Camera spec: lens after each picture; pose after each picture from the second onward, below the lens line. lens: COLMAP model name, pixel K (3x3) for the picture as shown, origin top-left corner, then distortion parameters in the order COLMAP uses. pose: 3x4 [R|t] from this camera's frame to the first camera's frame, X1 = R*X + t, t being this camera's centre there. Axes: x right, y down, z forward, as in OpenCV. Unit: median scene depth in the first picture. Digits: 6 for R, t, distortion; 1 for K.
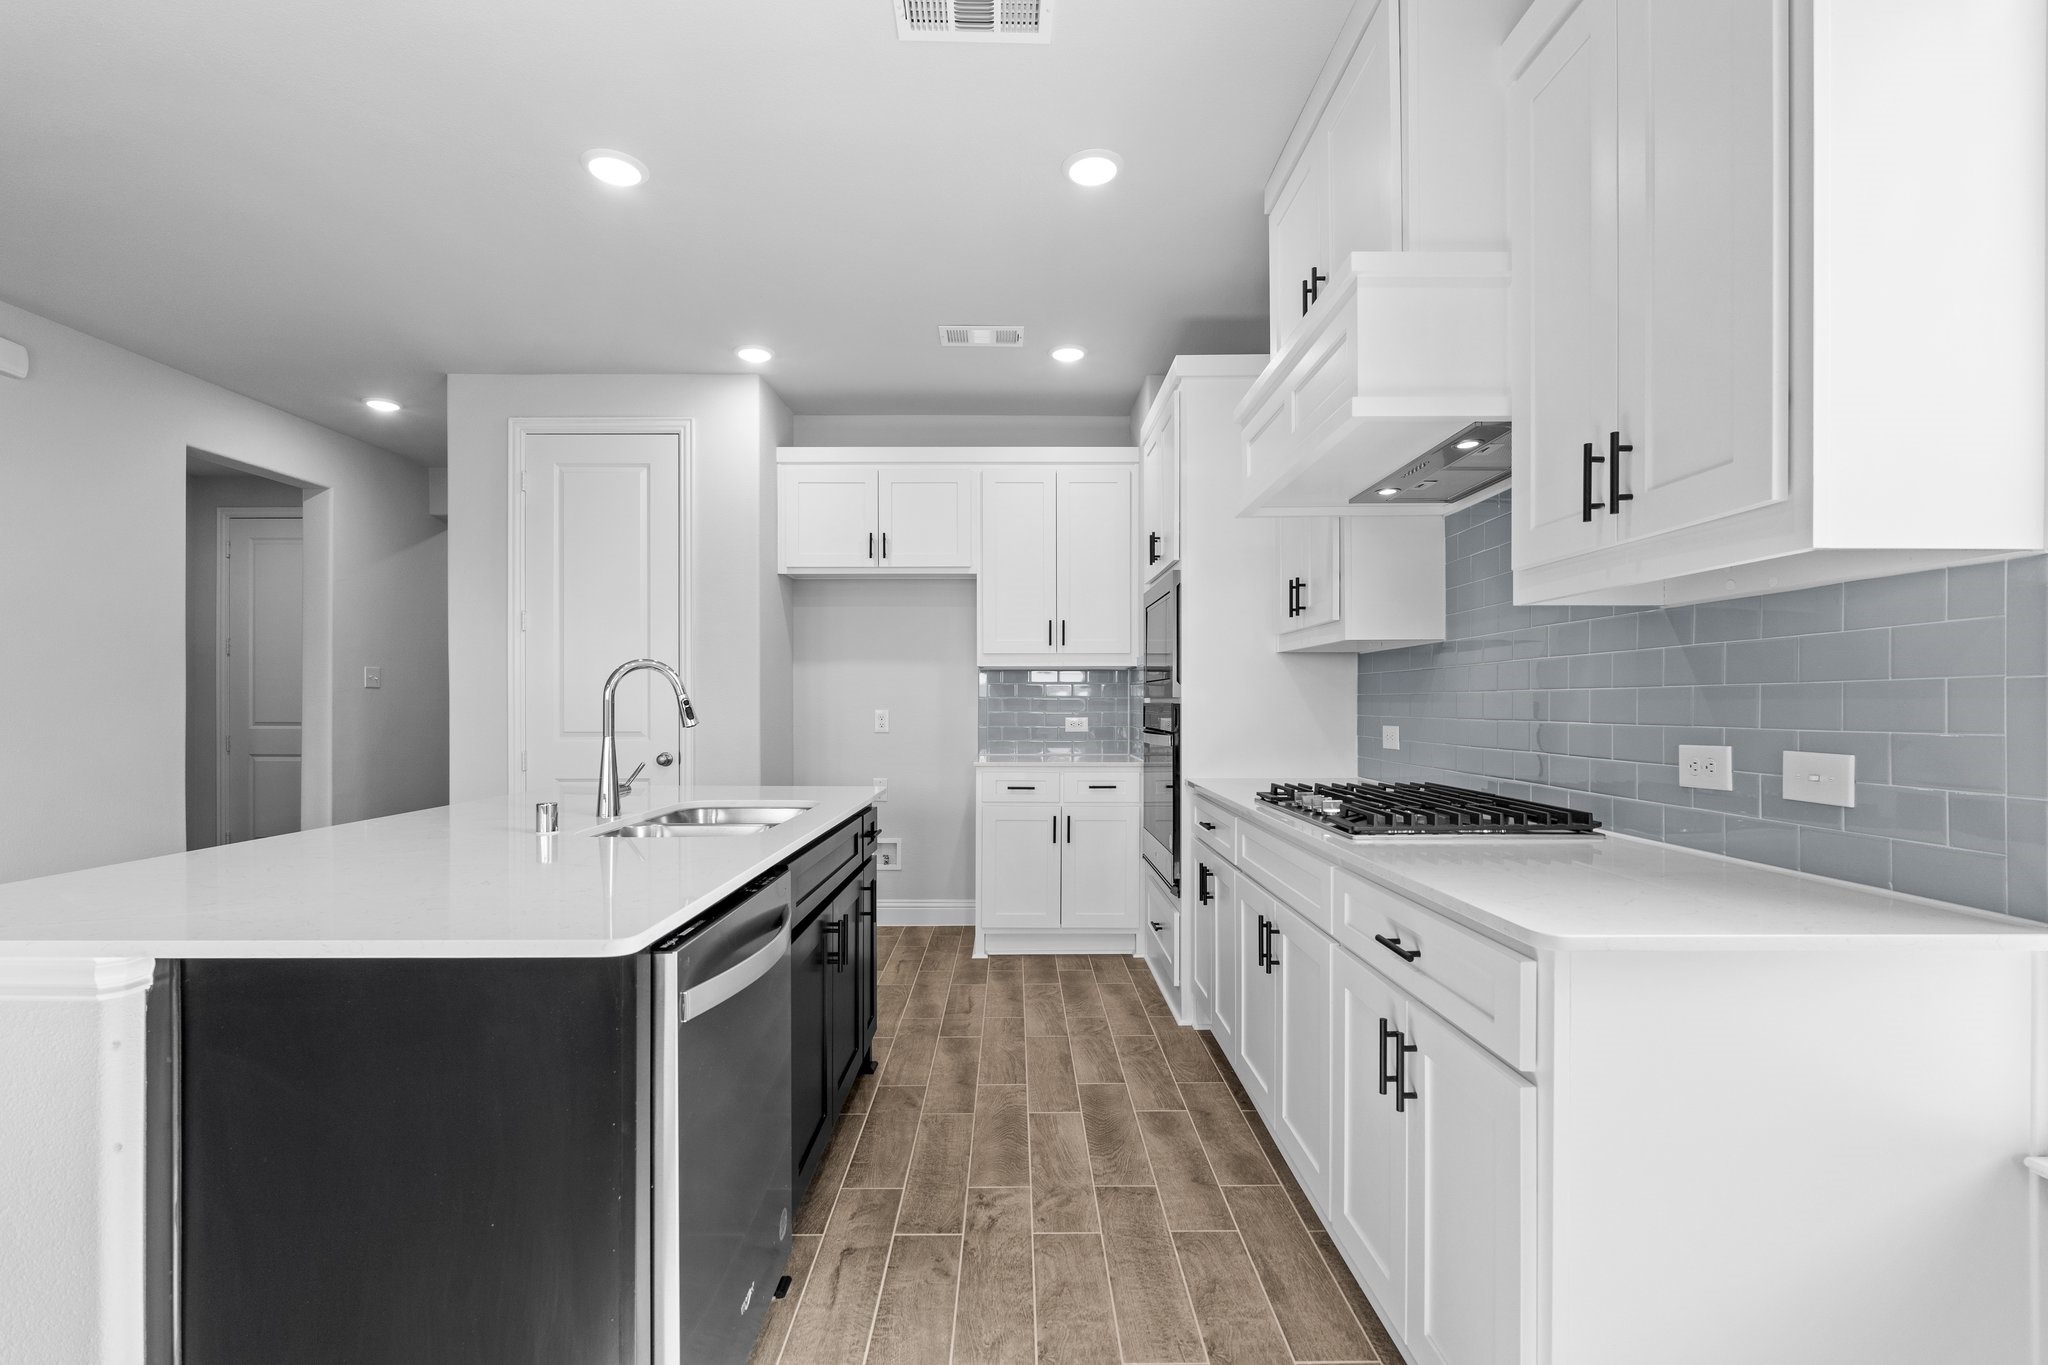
lens RADIAL K [[905.5, 0, 1021.9], [0, 905.5, 702.6], [0, 0, 1]] dist [-0.005030, 0.000267]
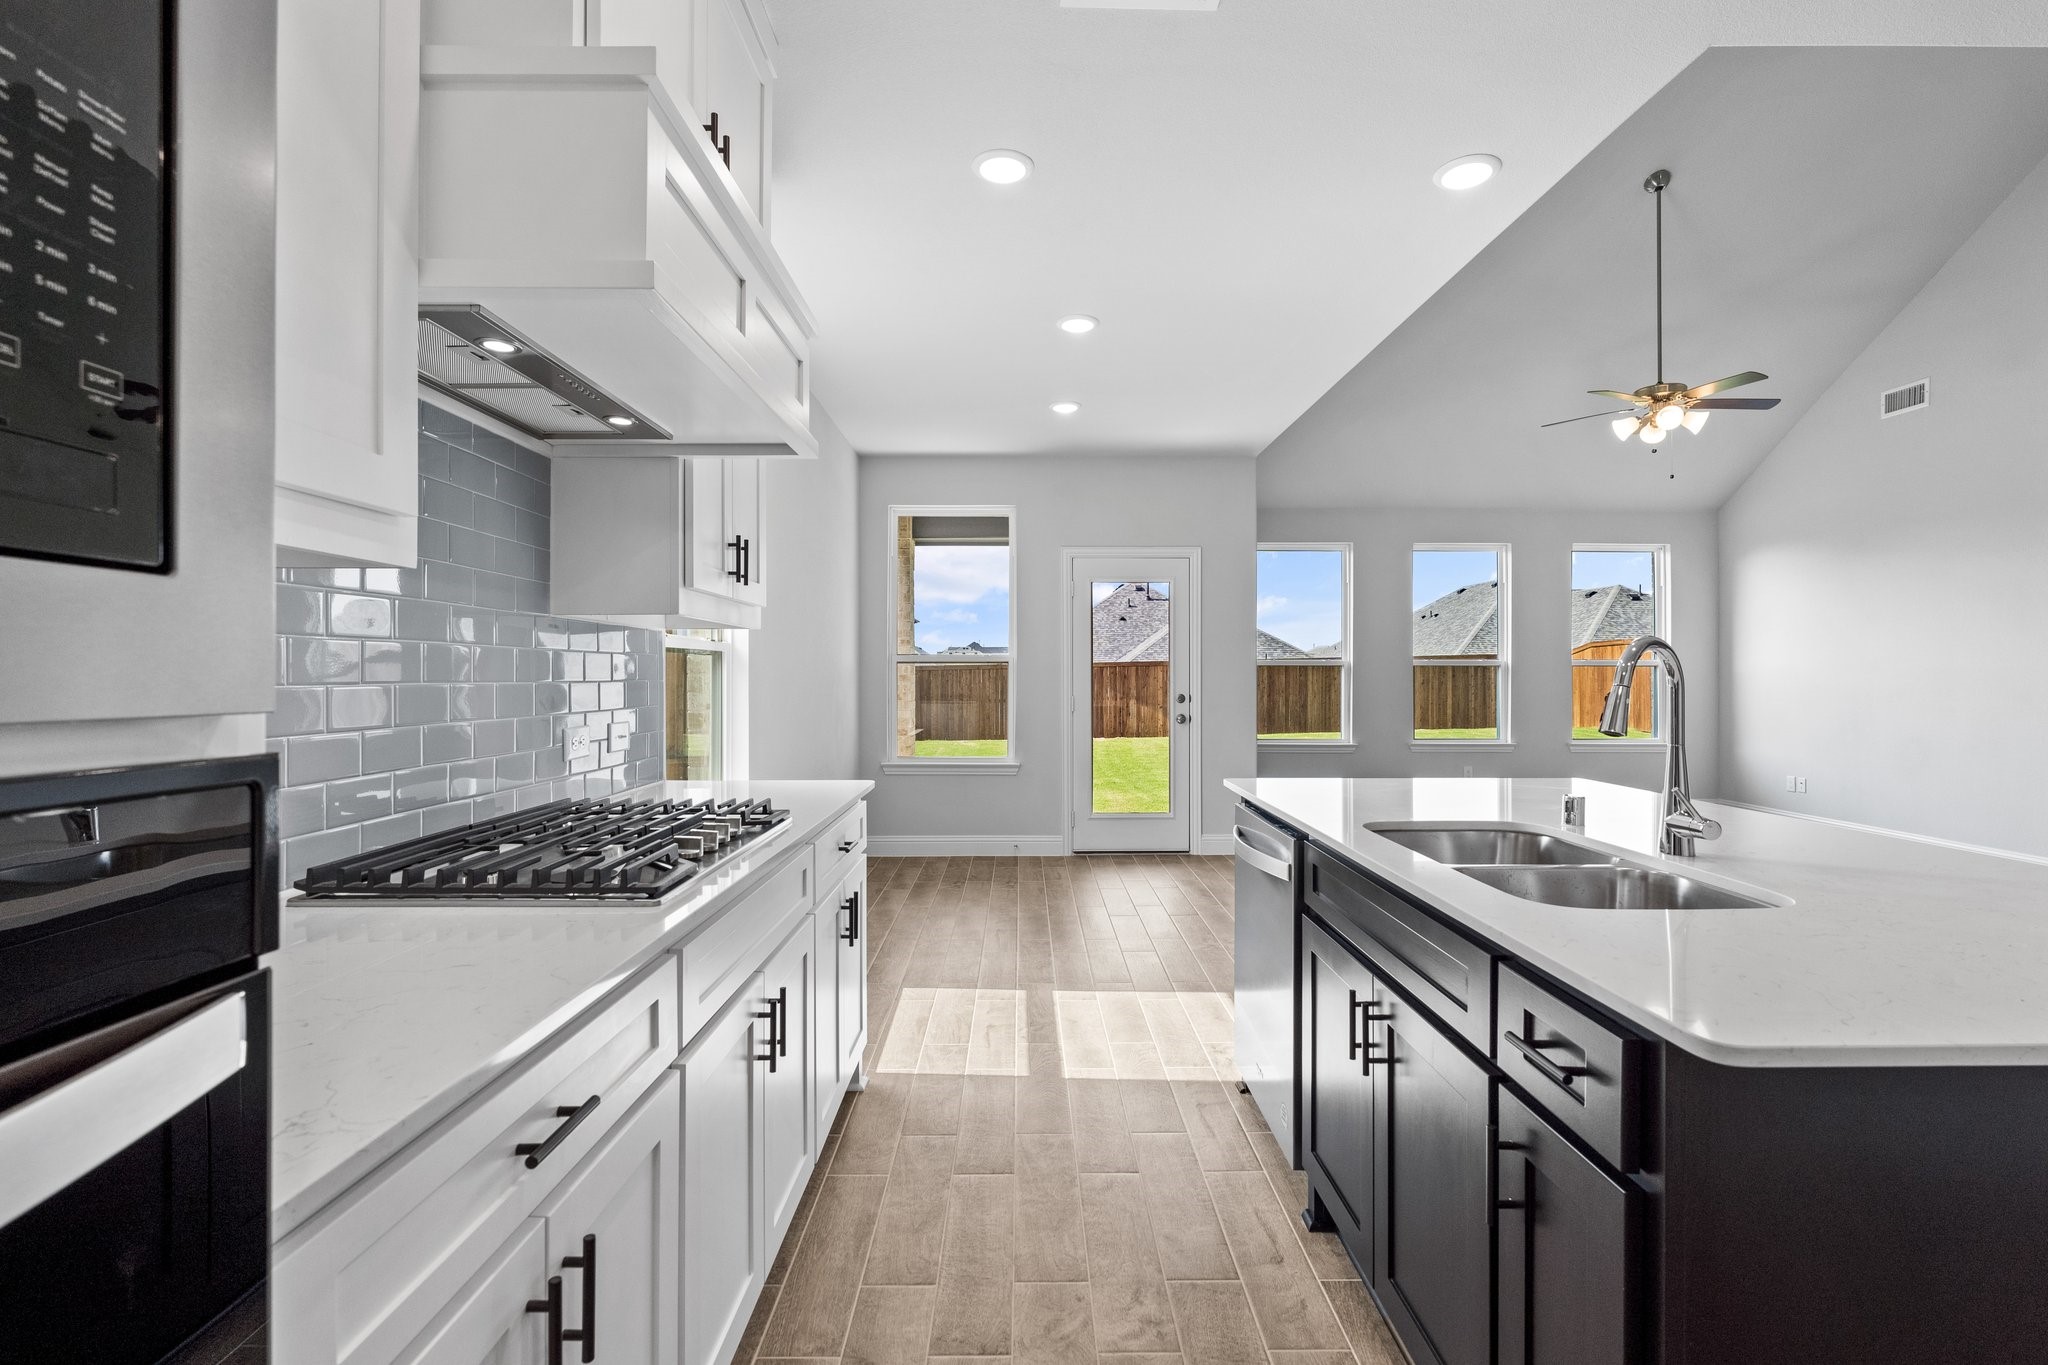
lens RADIAL K [[911.3, 0, 1029.3], [0, 911.3, 670.6], [0, 0, 1]] dist [-0.001816, 0.000188]
pose [[-0.999999, 0.001028, 0.000822, 0.038256], [0.001023, 0.999981, -0.006072, -0.011056], [-0.000828, -0.006071, -0.999981, 1.039931]]
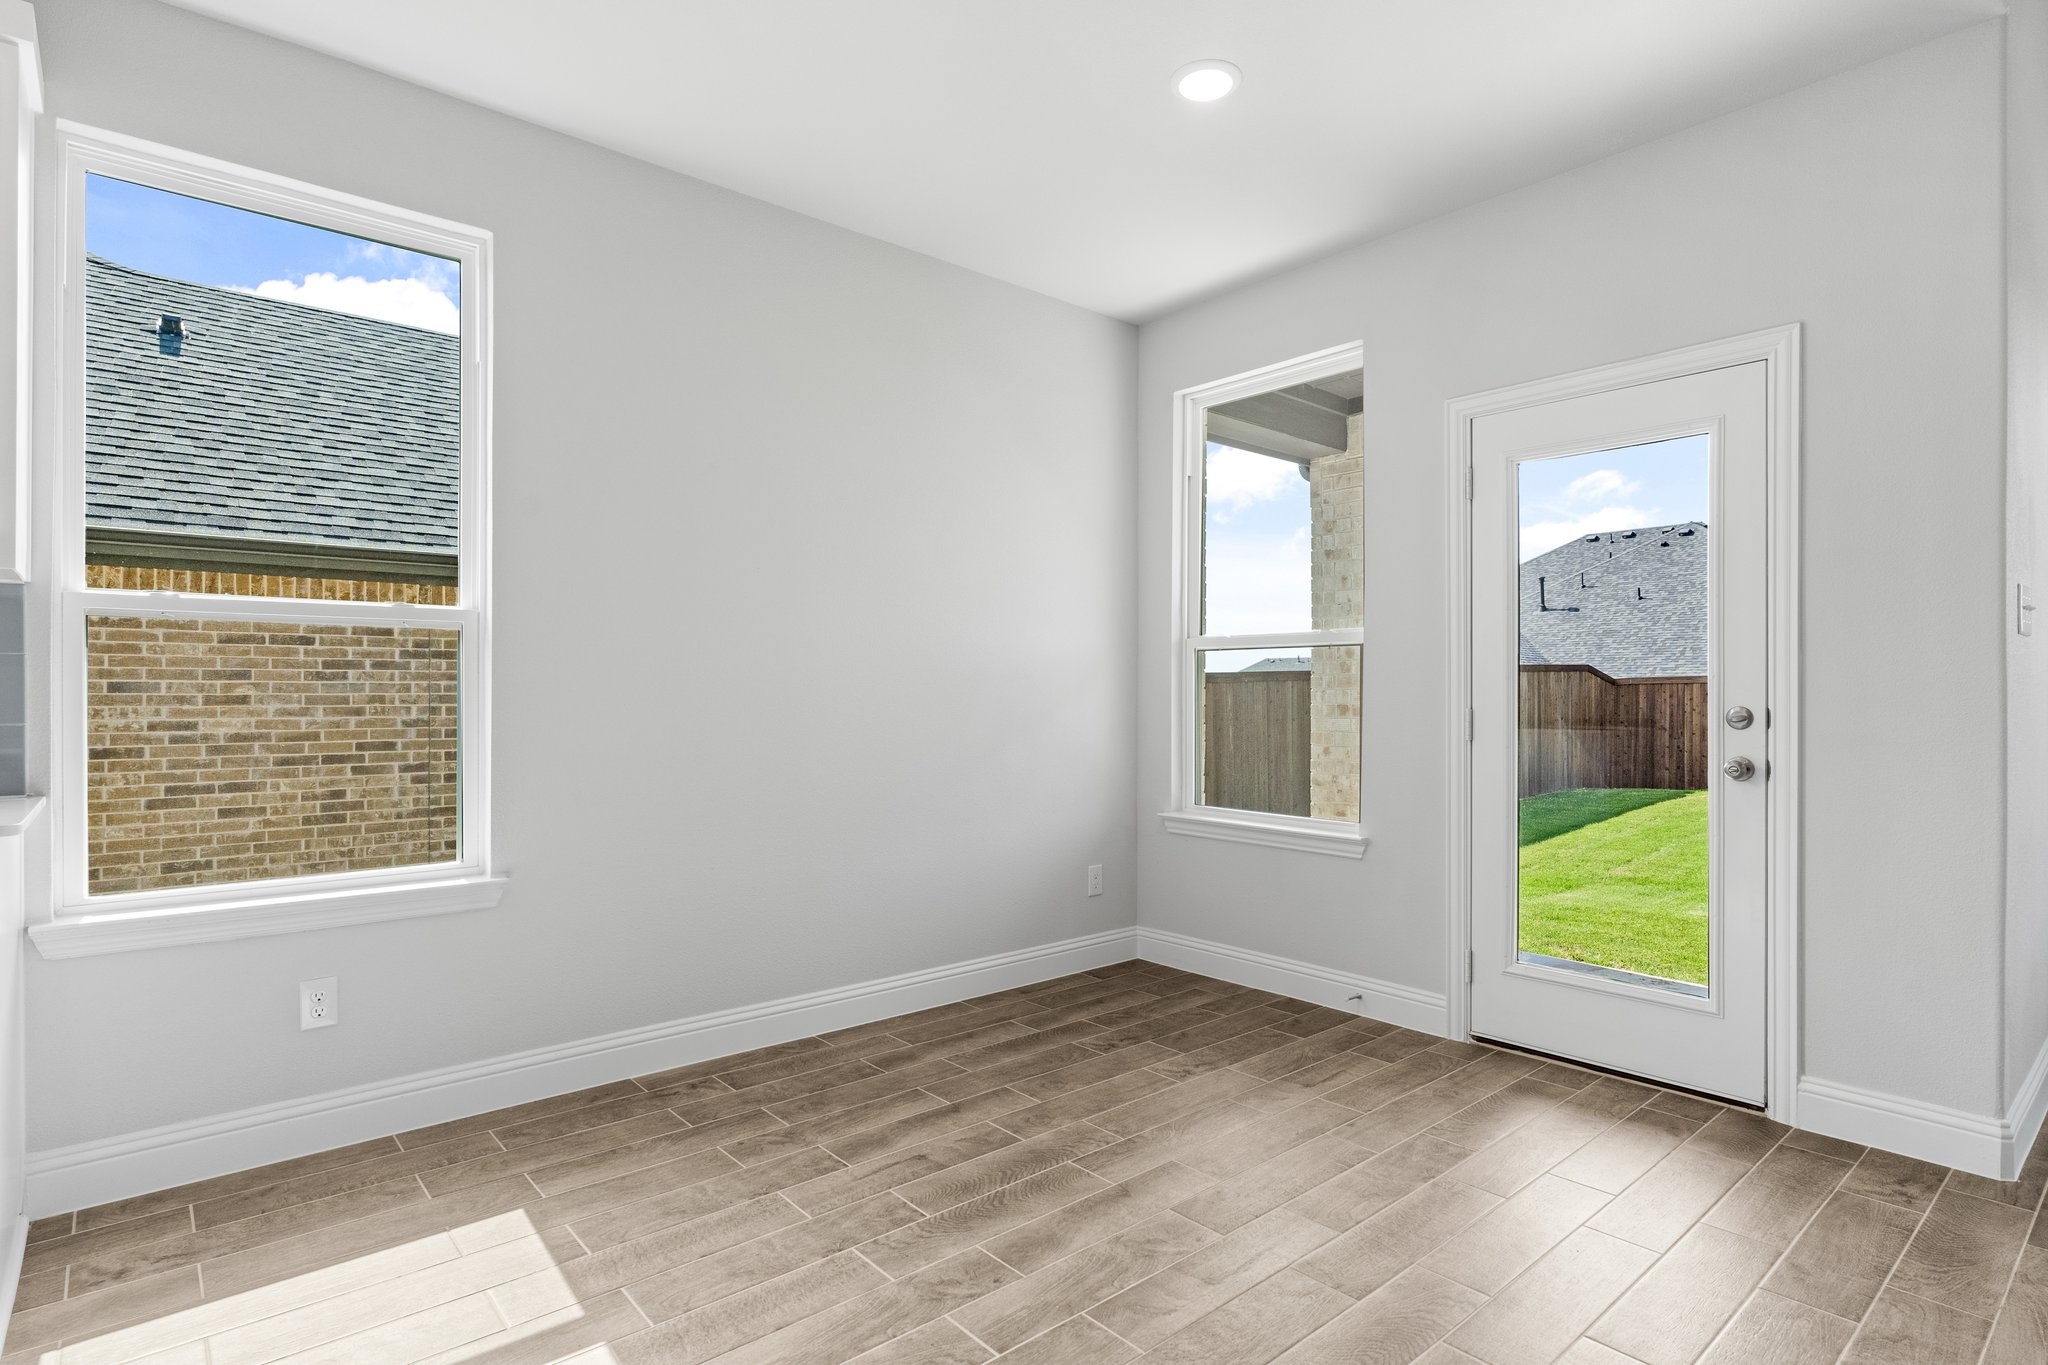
lens RADIAL K [[1035.5, 0, 1016.8], [0, 1035.5, 694.8], [0, 0, 1]] dist [-0.001093, -0.000487]
pose [[-0.644881, 0.001032, 0.764282, -0.478543], [-0.003236, 0.999986, -0.004081, 0.018945], [-0.764276, -0.005105, -0.644869, 0.244979]]
